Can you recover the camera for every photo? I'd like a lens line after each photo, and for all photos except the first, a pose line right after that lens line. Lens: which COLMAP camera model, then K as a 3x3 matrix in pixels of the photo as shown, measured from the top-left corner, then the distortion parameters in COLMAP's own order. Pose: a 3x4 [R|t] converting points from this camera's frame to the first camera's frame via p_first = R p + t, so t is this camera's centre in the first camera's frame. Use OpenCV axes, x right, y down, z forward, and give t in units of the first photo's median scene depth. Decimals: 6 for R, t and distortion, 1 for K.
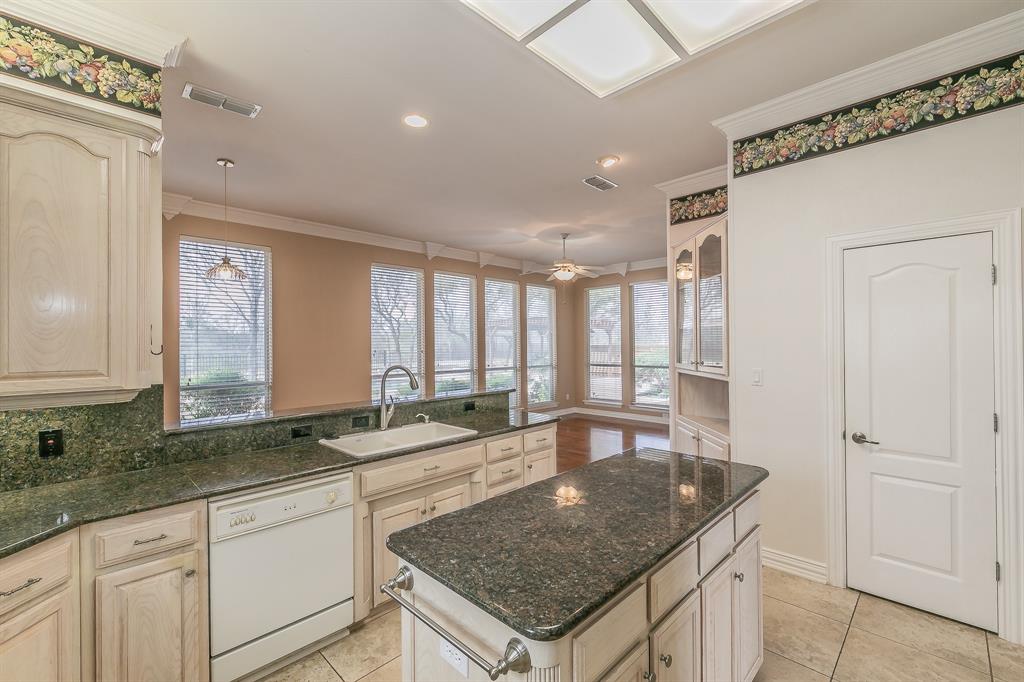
lens RADIAL K [[442.2, 0, 514.2], [0, 442.2, 342.9], [0, 0, 1]] dist [-0.000161, 0.000185]
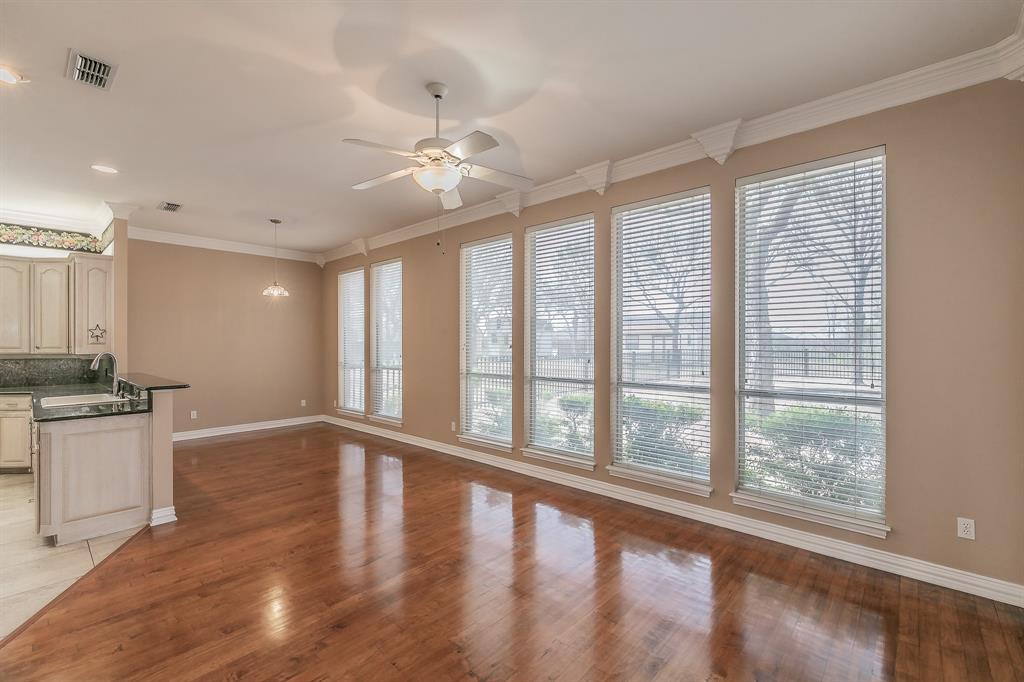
lens RADIAL K [[442.2, 0, 514.2], [0, 442.2, 342.9], [0, 0, 1]] dist [-0.000161, 0.000185]
pose [[0.044815, 0.011901, -0.998924, 0.506593], [0.003802, 0.999920, 0.012083, 0.005419], [0.998988, -0.004339, 0.044766, 0.950452]]
